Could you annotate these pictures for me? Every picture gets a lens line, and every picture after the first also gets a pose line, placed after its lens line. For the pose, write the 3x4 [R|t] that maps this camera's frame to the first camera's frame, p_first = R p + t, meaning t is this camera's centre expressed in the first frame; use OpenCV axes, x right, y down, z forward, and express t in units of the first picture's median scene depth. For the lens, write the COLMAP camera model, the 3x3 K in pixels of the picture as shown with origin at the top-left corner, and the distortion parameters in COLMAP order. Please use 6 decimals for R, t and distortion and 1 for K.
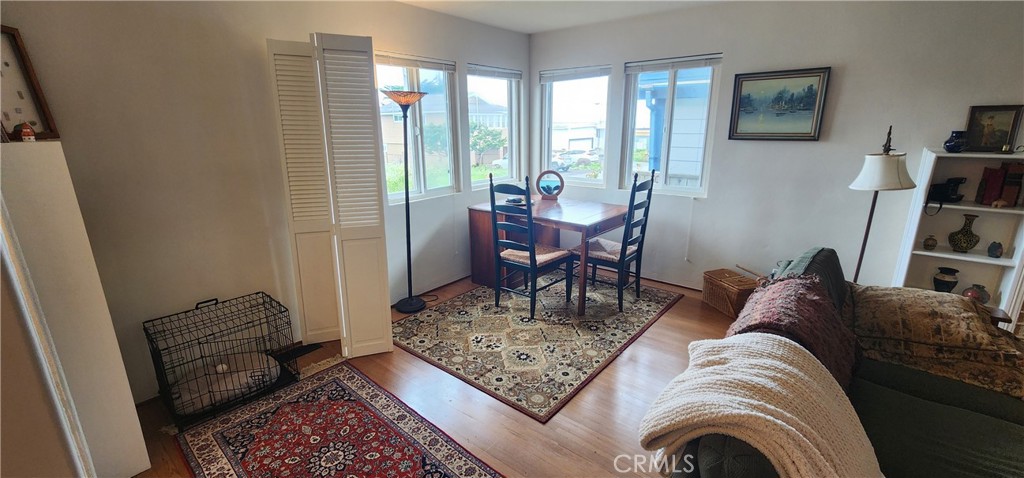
lens RADIAL K [[423.2, 0, 508.9], [0, 423.2, 239.3], [0, 0, 1]] dist [0.000031, 0.000599]
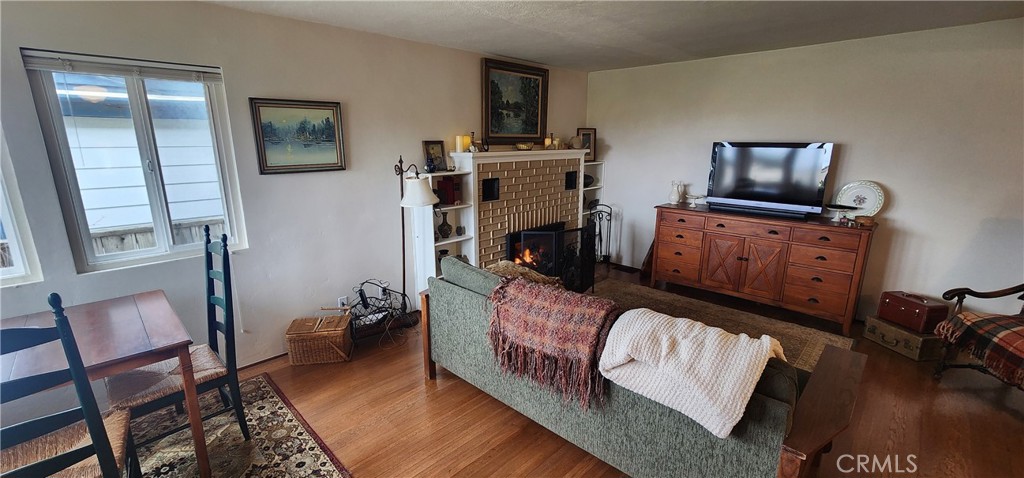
lens RADIAL K [[423.2, 0, 508.9], [0, 423.2, 239.3], [0, 0, 1]] dist [0.000031, 0.000599]
pose [[0.089585, -0.219342, 0.971527, -0.303578], [0.265277, 0.945467, 0.188997, -0.157489], [-0.960001, 0.240792, 0.142886, 0.486437]]
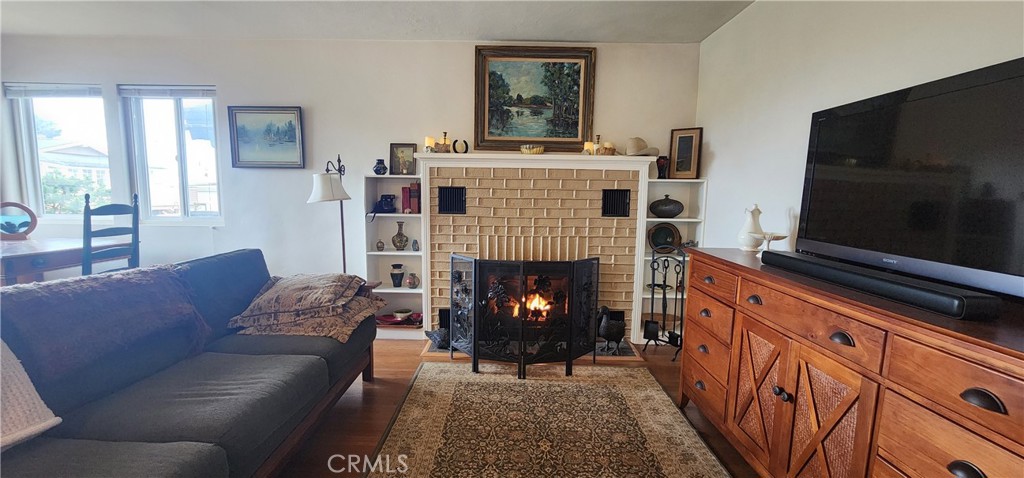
lens RADIAL K [[423.2, 0, 508.9], [0, 423.2, 239.3], [0, 0, 1]] dist [0.000031, 0.000599]
pose [[0.780262, -0.048538, 0.623567, 0.432564], [0.142231, 0.984633, -0.101328, 0.149714], [-0.609066, 0.167753, 0.775175, -0.193759]]
